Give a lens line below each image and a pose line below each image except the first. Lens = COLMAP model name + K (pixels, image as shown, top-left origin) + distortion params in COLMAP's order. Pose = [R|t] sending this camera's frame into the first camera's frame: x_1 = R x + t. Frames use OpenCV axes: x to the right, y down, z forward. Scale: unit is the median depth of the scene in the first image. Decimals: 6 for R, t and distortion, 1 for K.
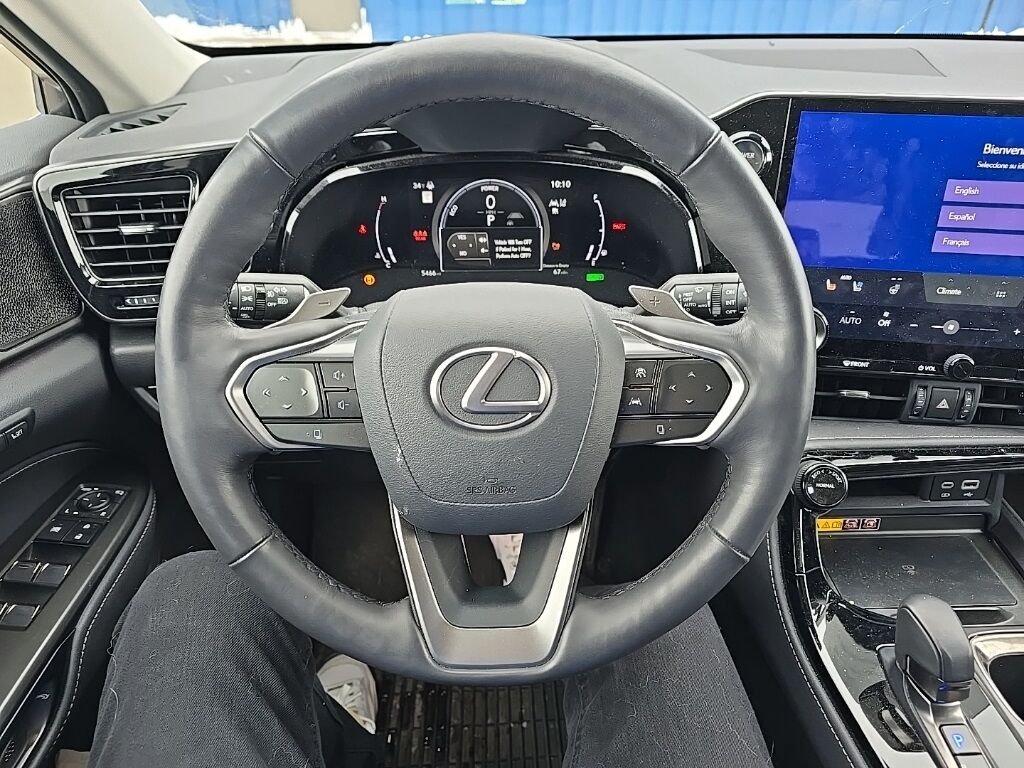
lens RADIAL K [[719.6, 0, 512.0], [0, 719.6, 384.0], [0, 0, 1]] dist [-0.000849, -0.001061]
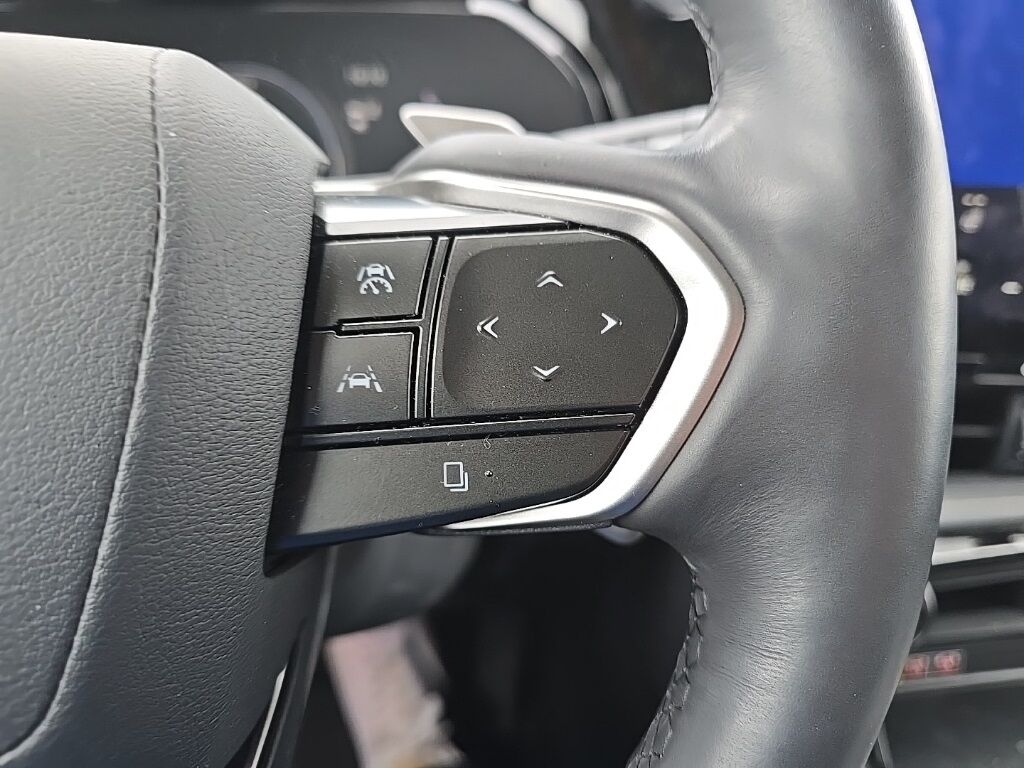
lens RADIAL K [[719.6, 0, 512.0], [0, 719.6, 384.0], [0, 0, 1]] dist [-0.000849, -0.001061]
pose [[0.997466, -0.027868, 0.065463, 0.210632], [0.036328, 0.990605, -0.131840, 0.065314], [-0.061174, 0.133884, 0.989107, 0.705889]]
